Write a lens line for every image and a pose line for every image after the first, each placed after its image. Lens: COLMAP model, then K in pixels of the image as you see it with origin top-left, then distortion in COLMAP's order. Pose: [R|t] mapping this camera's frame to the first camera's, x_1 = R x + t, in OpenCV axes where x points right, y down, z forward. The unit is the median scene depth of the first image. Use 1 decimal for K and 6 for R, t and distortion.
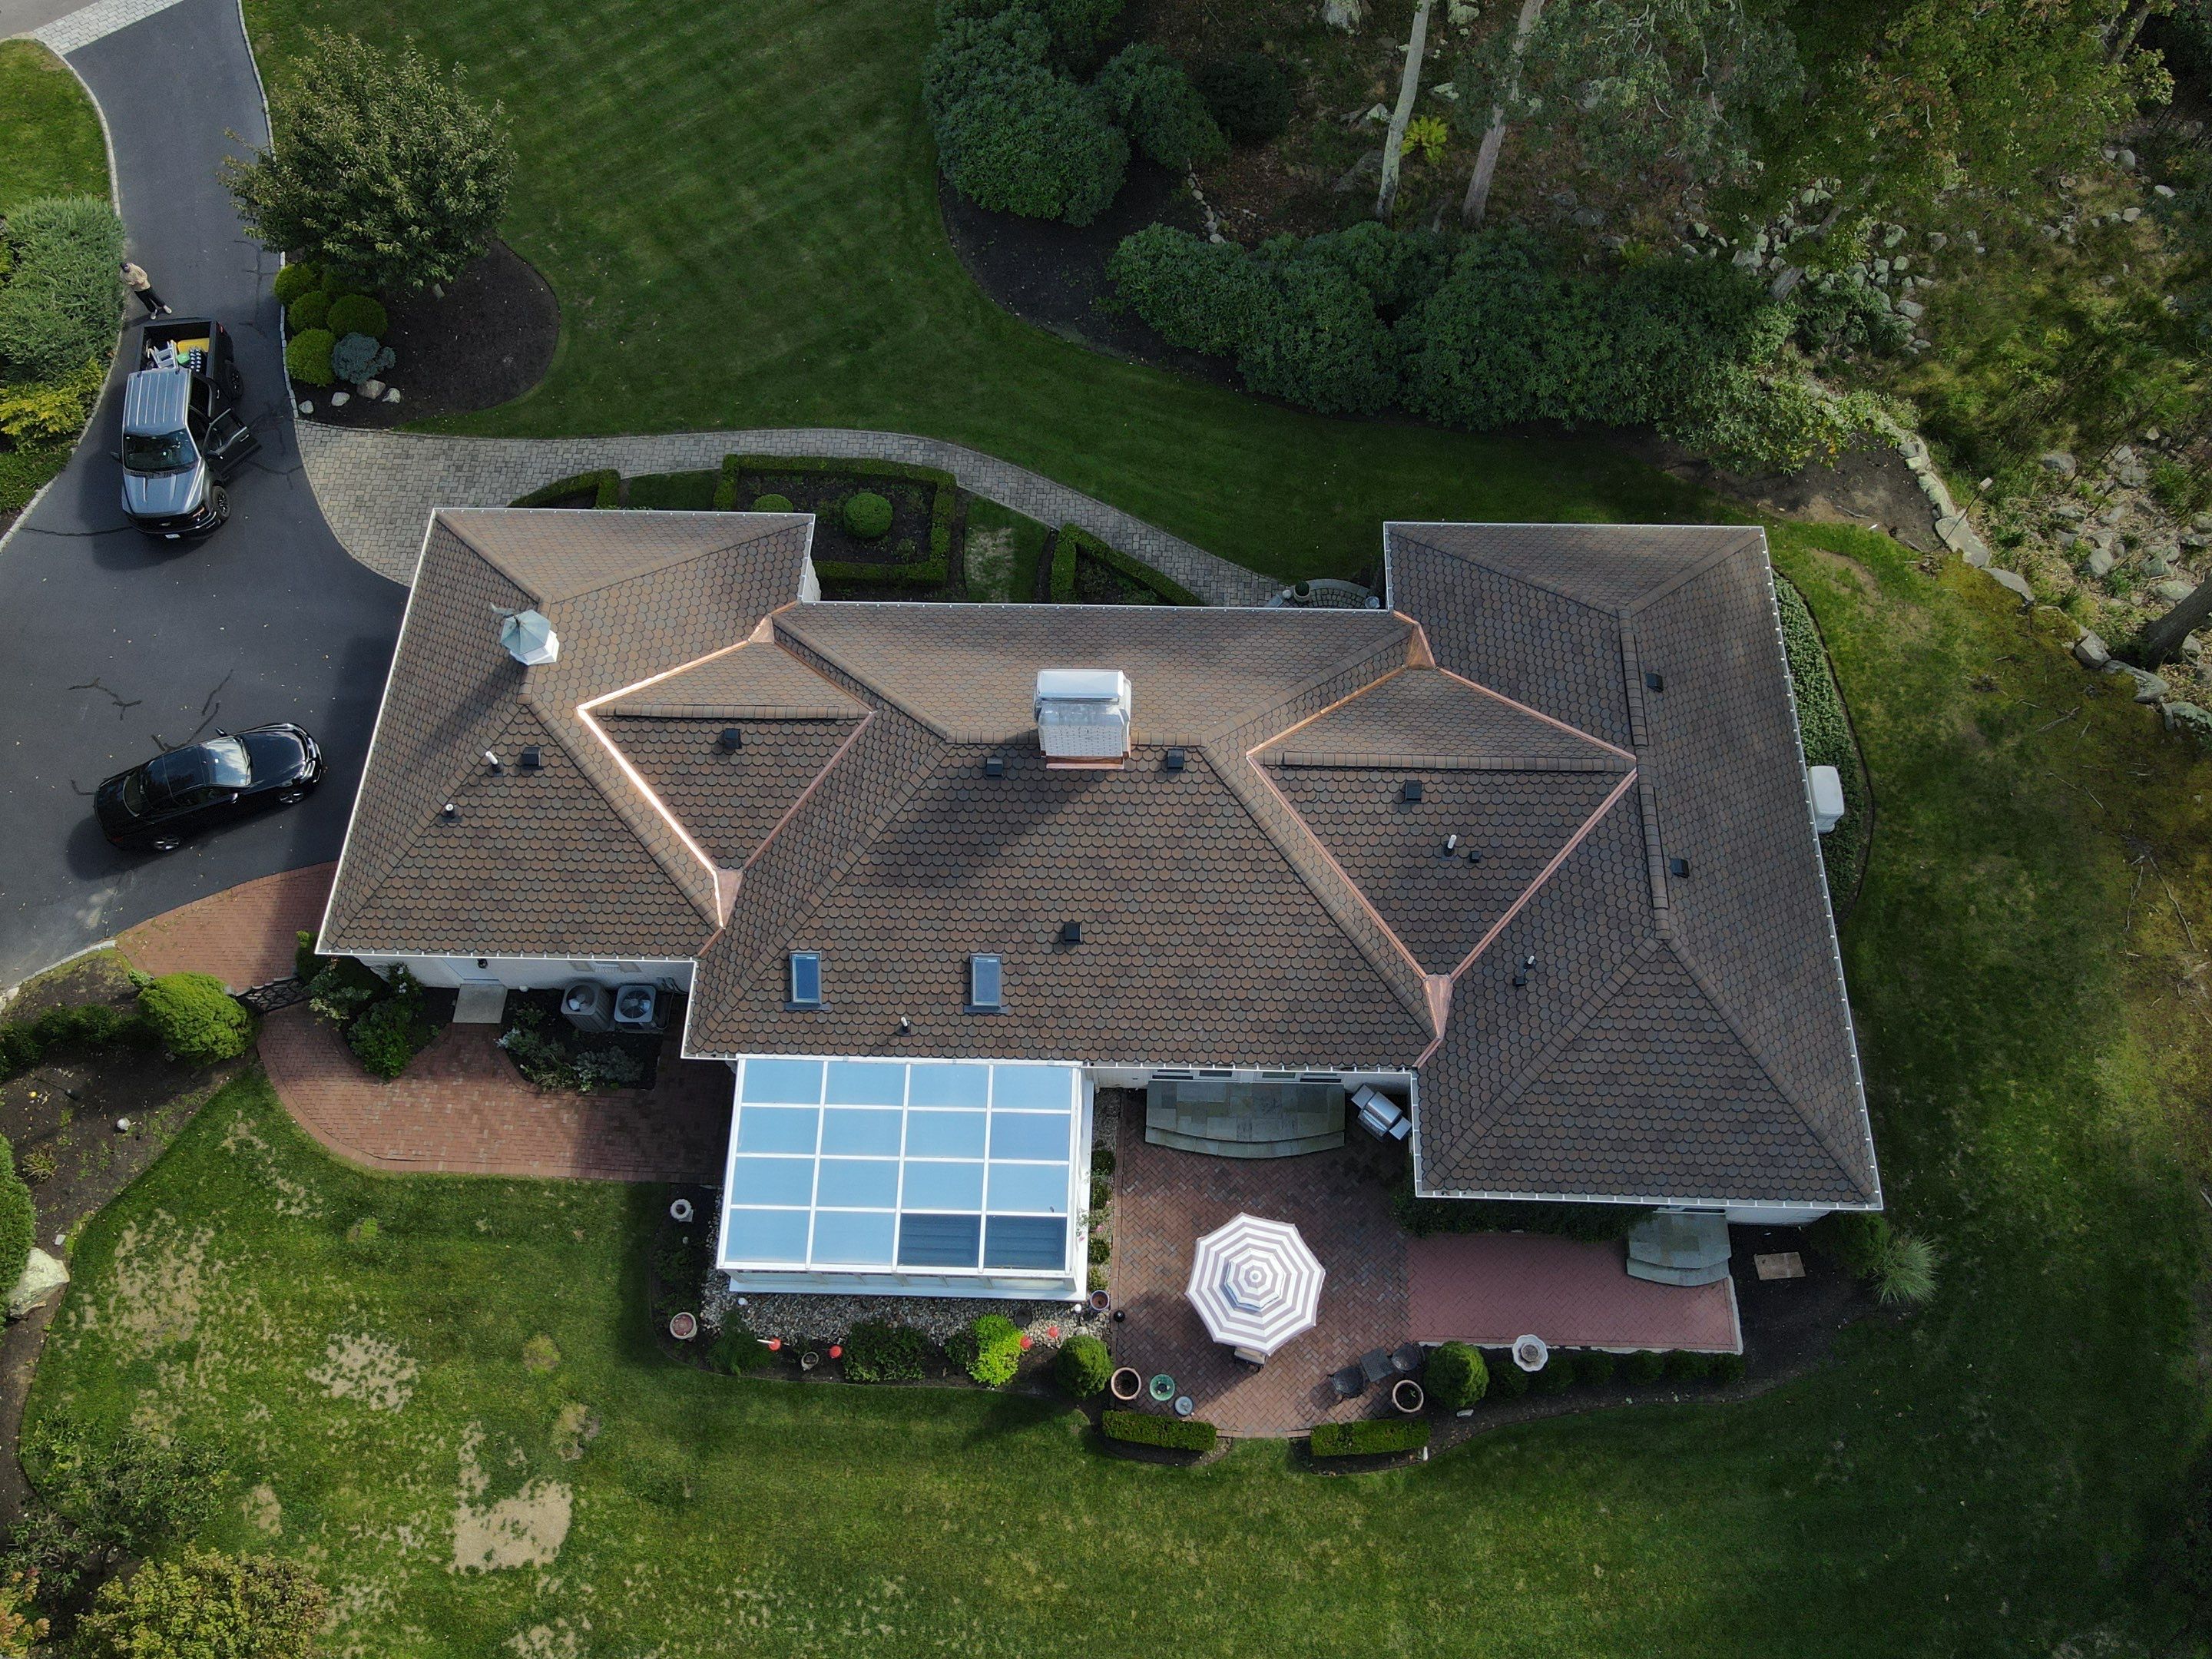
lens RADIAL K [[1624.2, 0, 1121.4], [0, 1624.2, 835.6], [0, 0, 1]] dist [-0.013444, 0.037947]
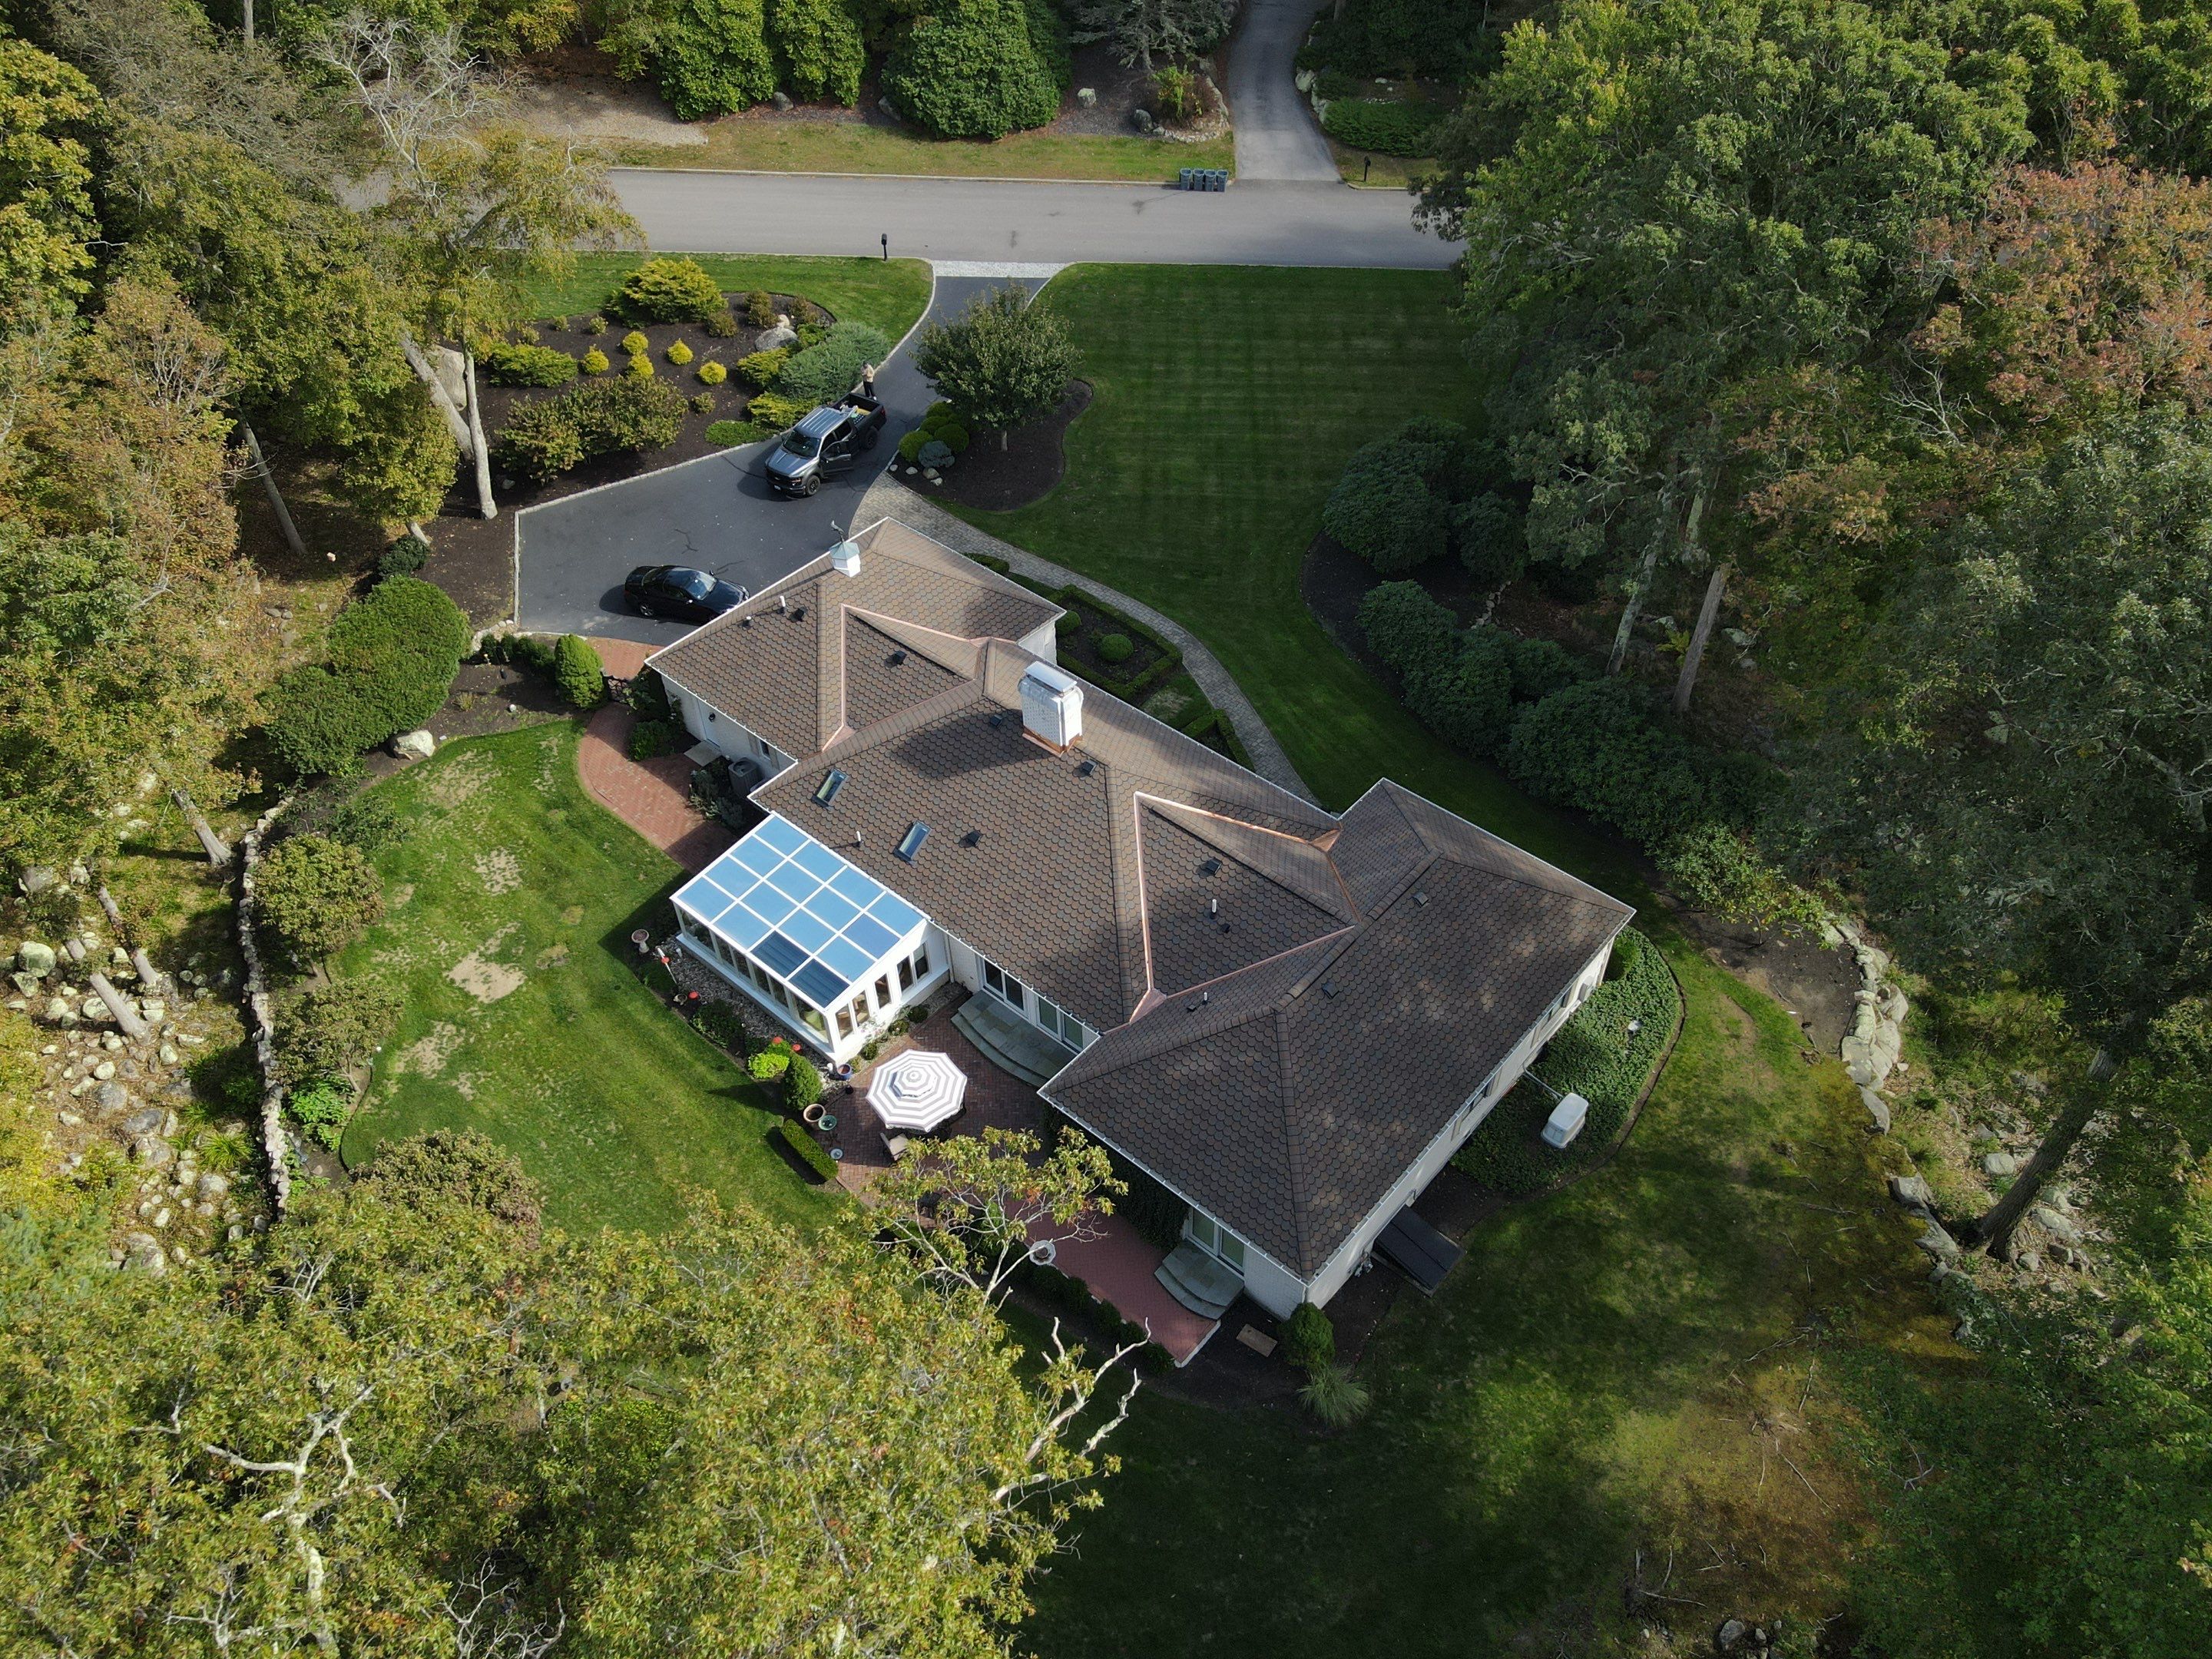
lens RADIAL K [[1624.2, 0, 1121.4], [0, 1624.2, 835.6], [0, 0, 1]] dist [-0.013444, 0.037947]
pose [[0.774772, 0.449796, -0.444312, 0.698514], [-0.569053, 0.802349, -0.180038, 0.238349], [0.275513, 0.392326, 0.877595, -0.244811]]
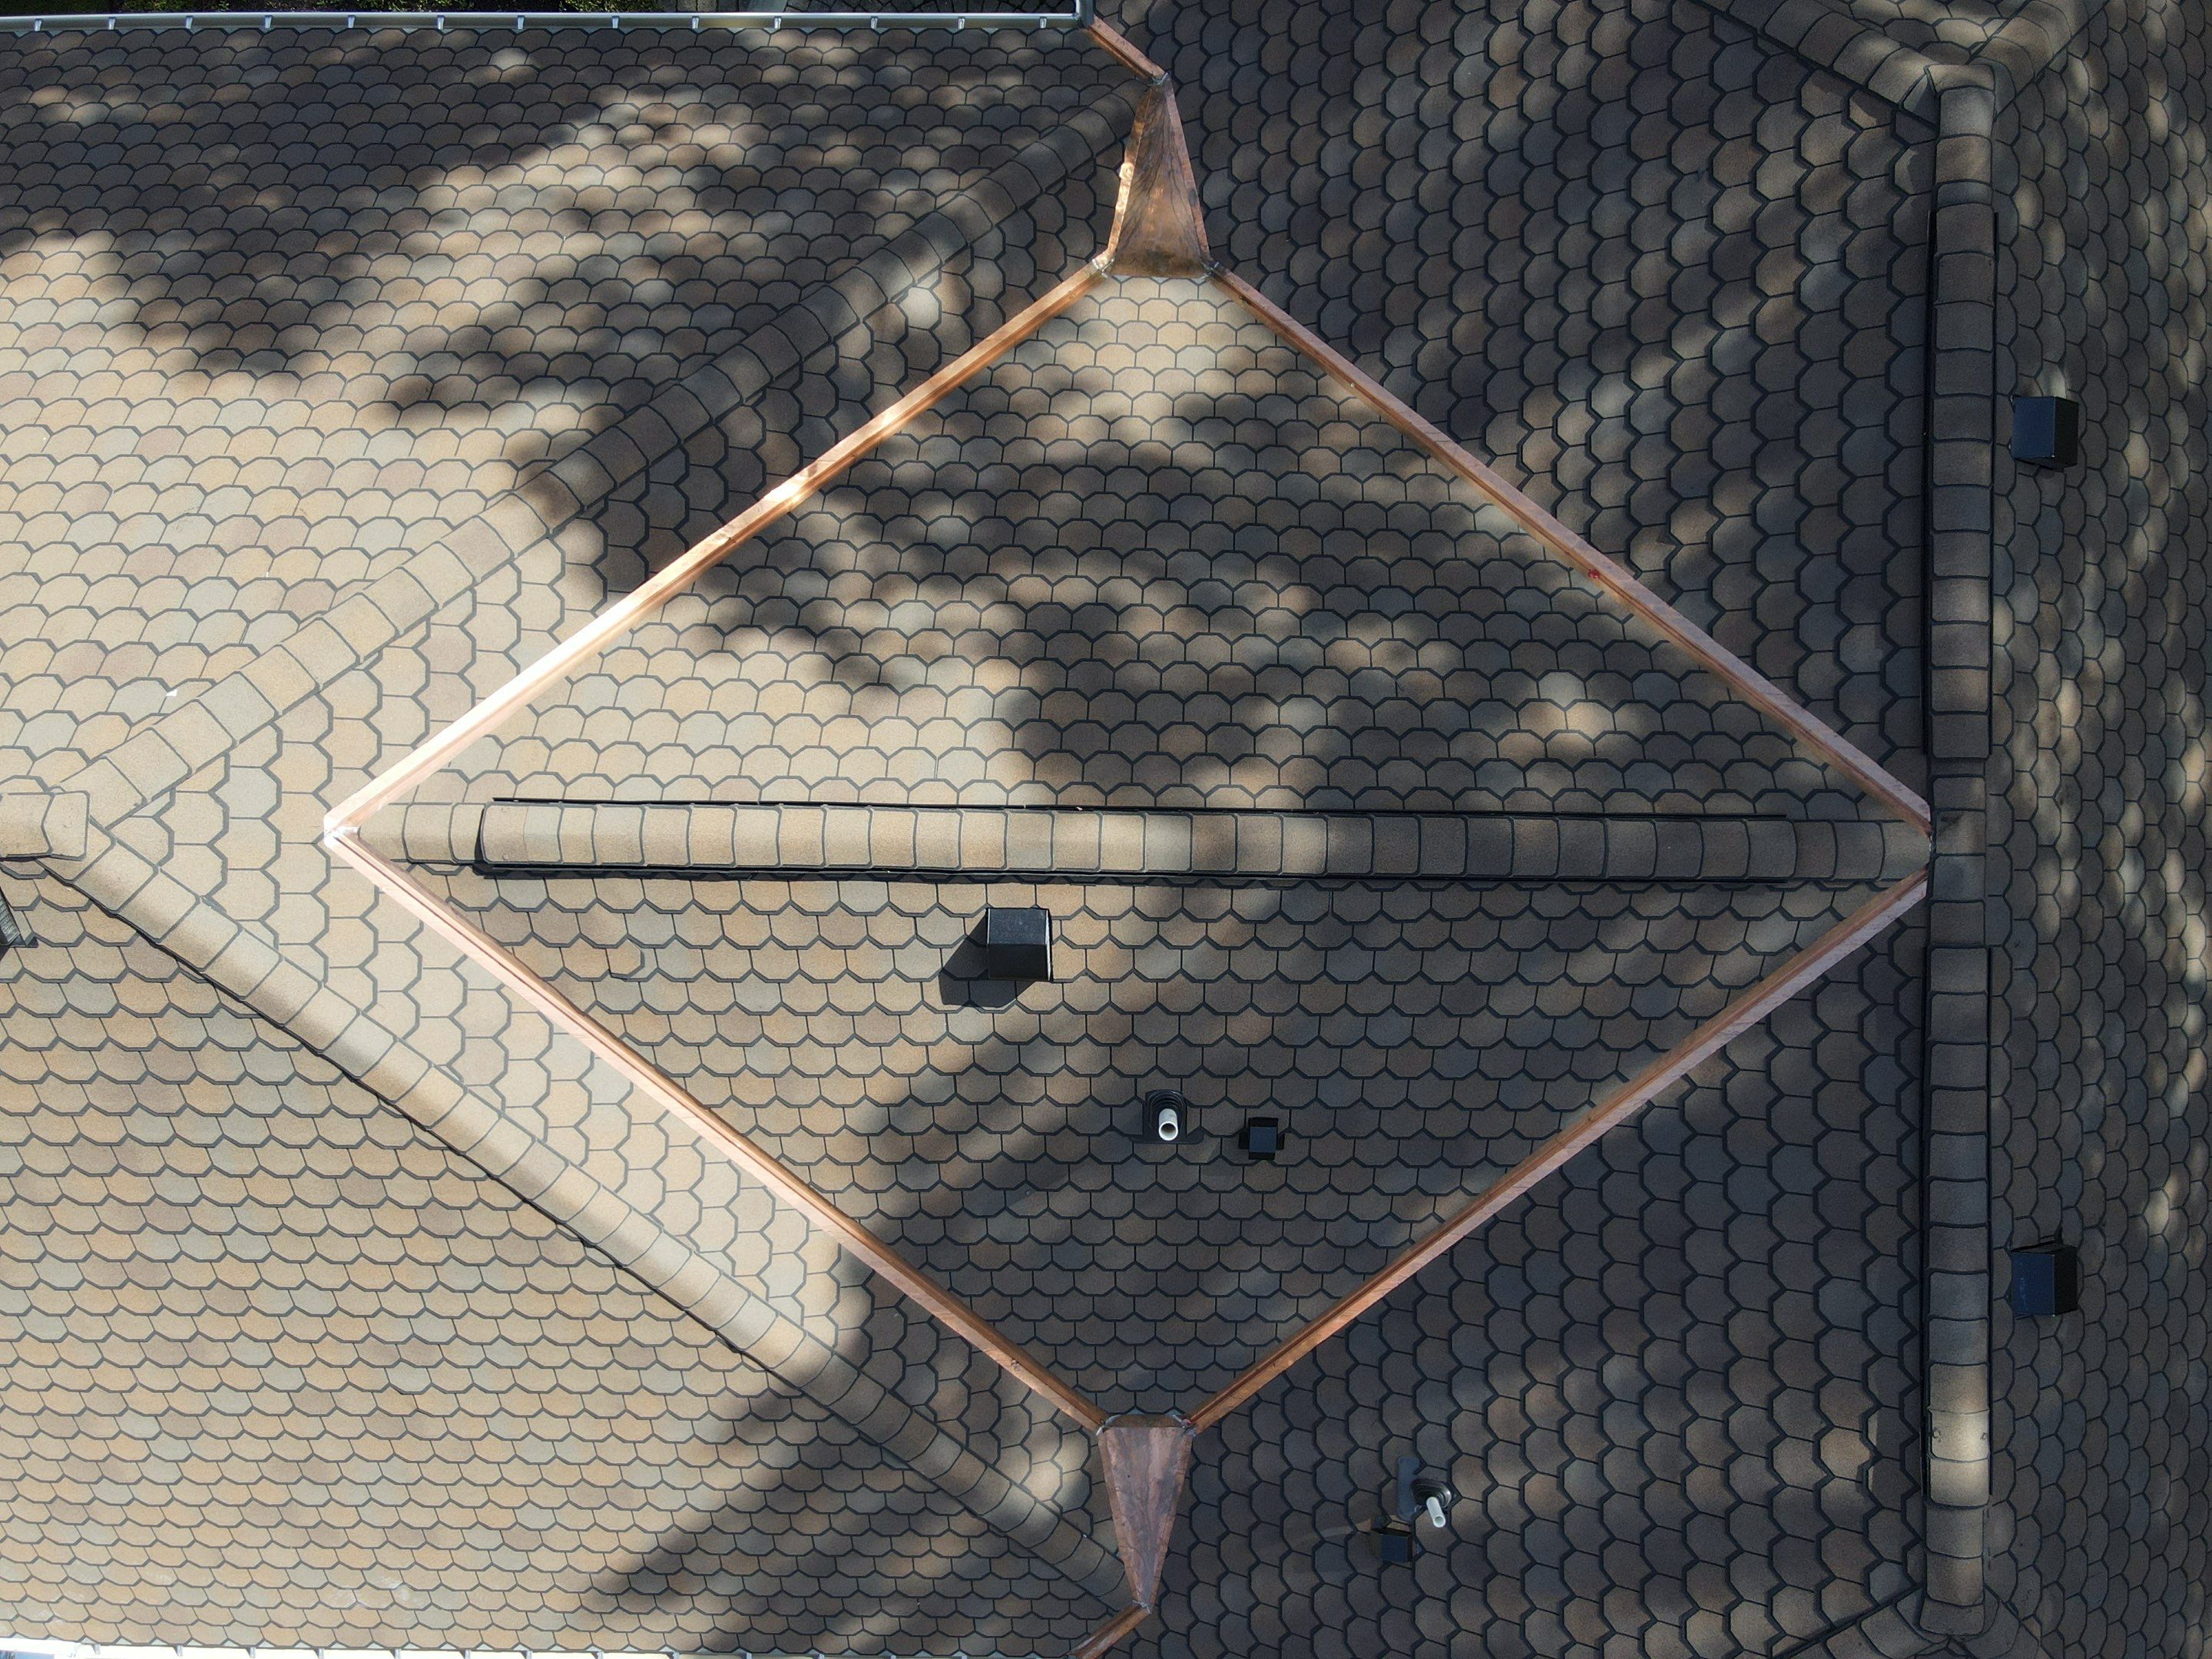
lens RADIAL K [[1635.0, 0, 1120.9], [0, 1635.0, 829.6], [0, 0, 1]] dist [-0.008160, 0.046034]
pose [[0.999798, -0.019929, -0.002631, 0.189618], [0.019105, 0.901317, 0.432739, -0.147851], [-0.006252, -0.432702, 0.901516, 0.750395]]
